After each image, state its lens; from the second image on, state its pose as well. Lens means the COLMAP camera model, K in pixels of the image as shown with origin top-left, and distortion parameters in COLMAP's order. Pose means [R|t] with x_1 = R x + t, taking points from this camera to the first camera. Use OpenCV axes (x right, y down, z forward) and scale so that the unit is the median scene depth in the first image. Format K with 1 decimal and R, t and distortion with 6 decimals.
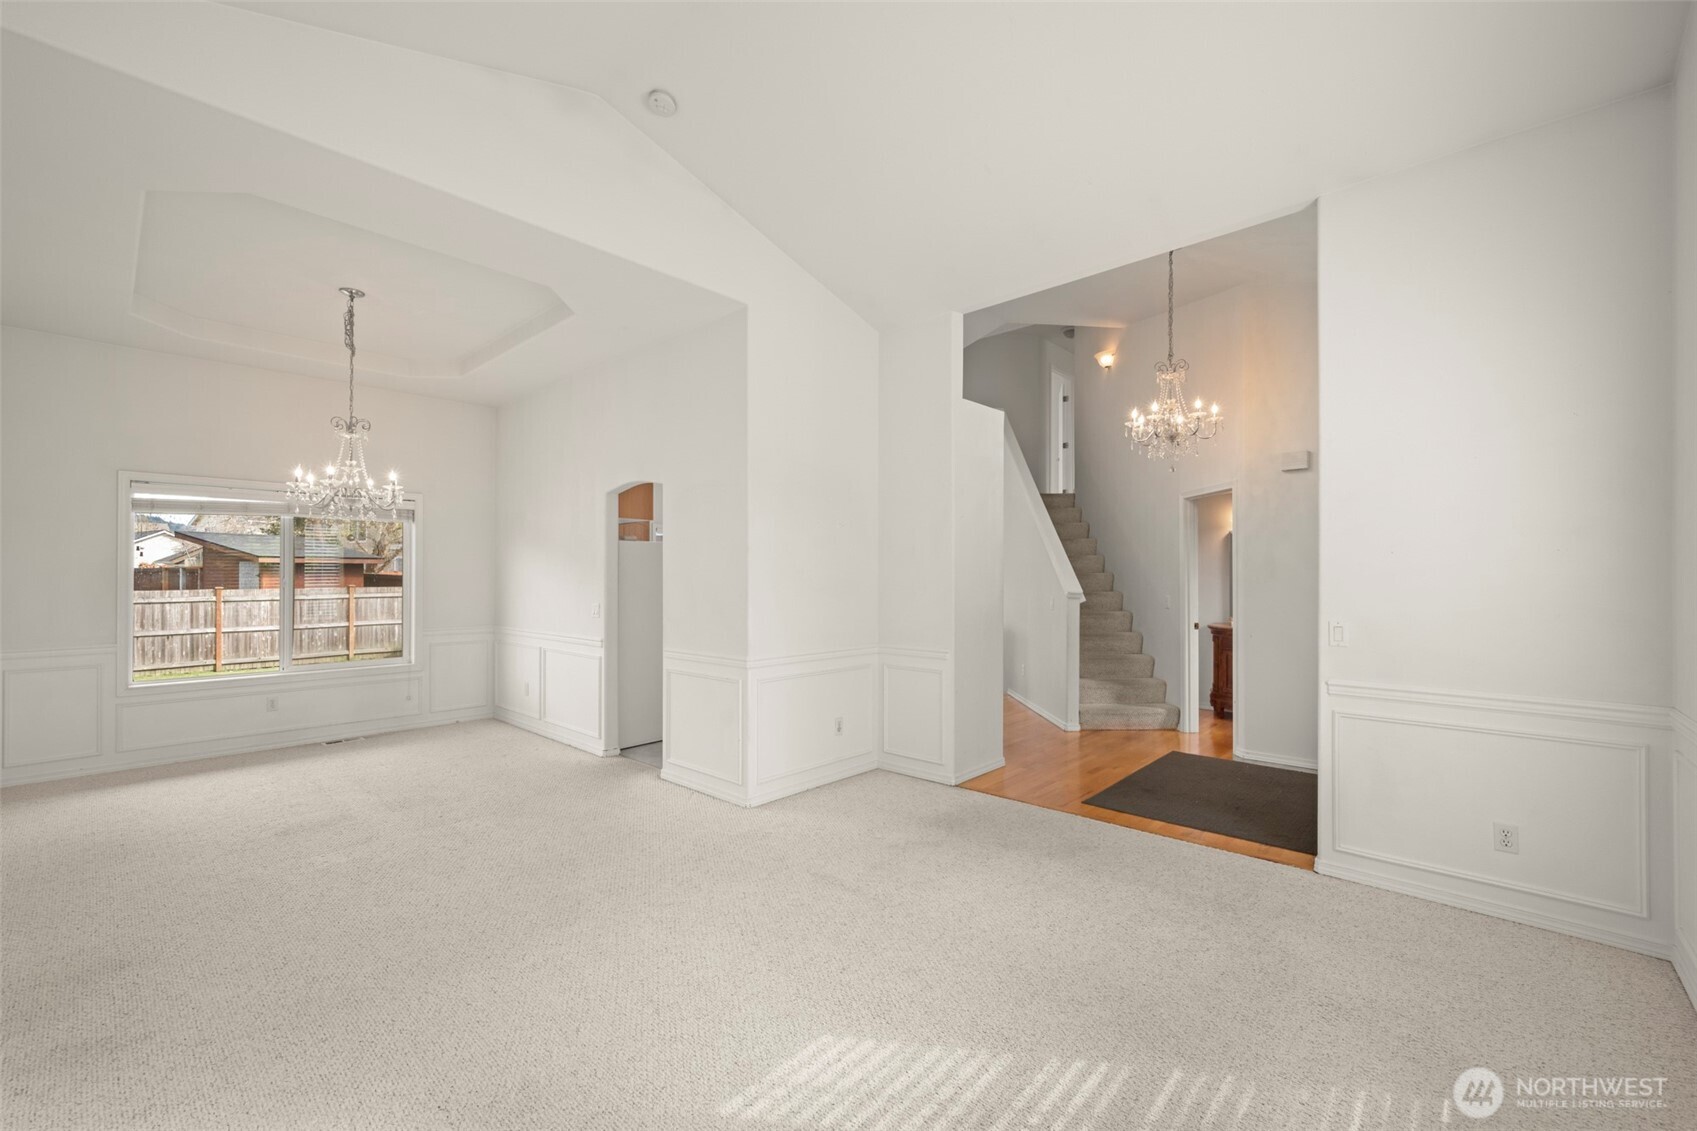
lens RADIAL K [[721.1, 0, 860.1], [0, 721.1, 567.2], [0, 0, 1]] dist [-0.001023, 0.001629]
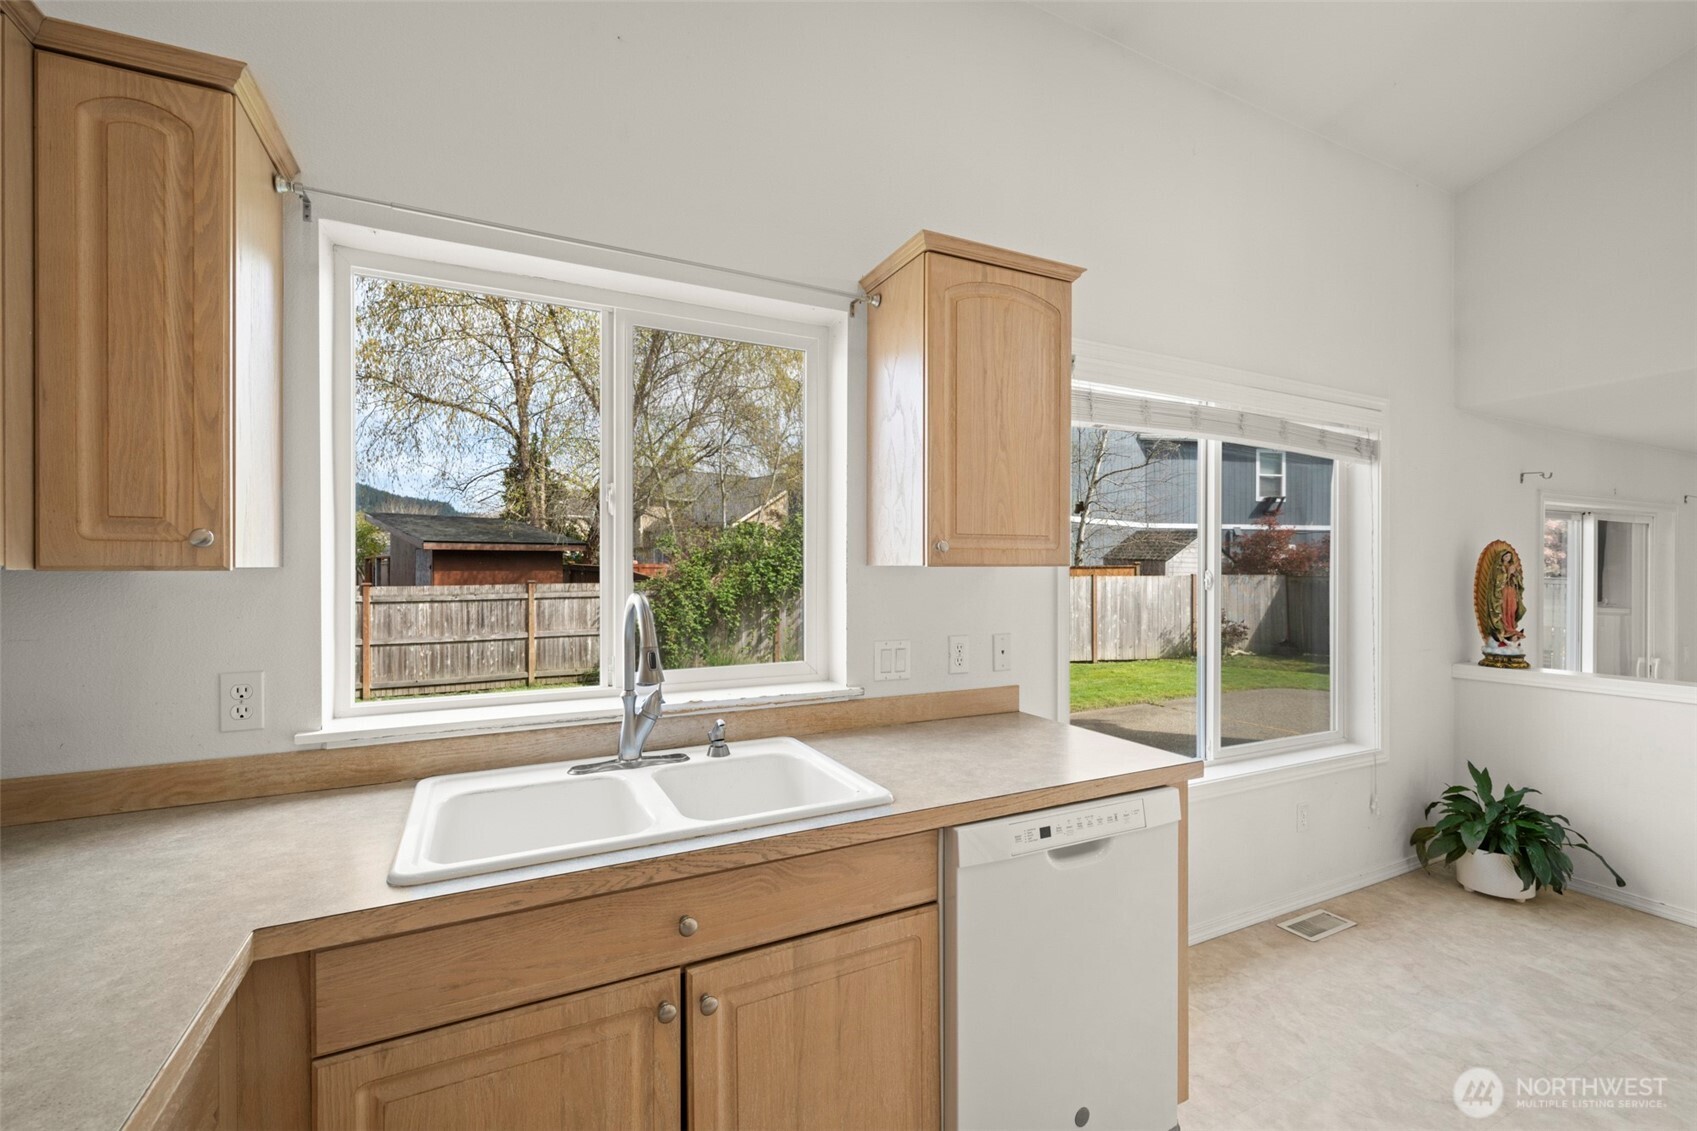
lens RADIAL K [[721.1, 0, 848.5], [0, 721.1, 570.8], [0, 0, 1]] dist [-0.001023, 0.001629]
pose [[0.940430, 0.002280, -0.339981, -0.183316], [0.002626, 0.999899, 0.013968, 0.006587], [0.339979, -0.014029, 0.940329, 0.477338]]
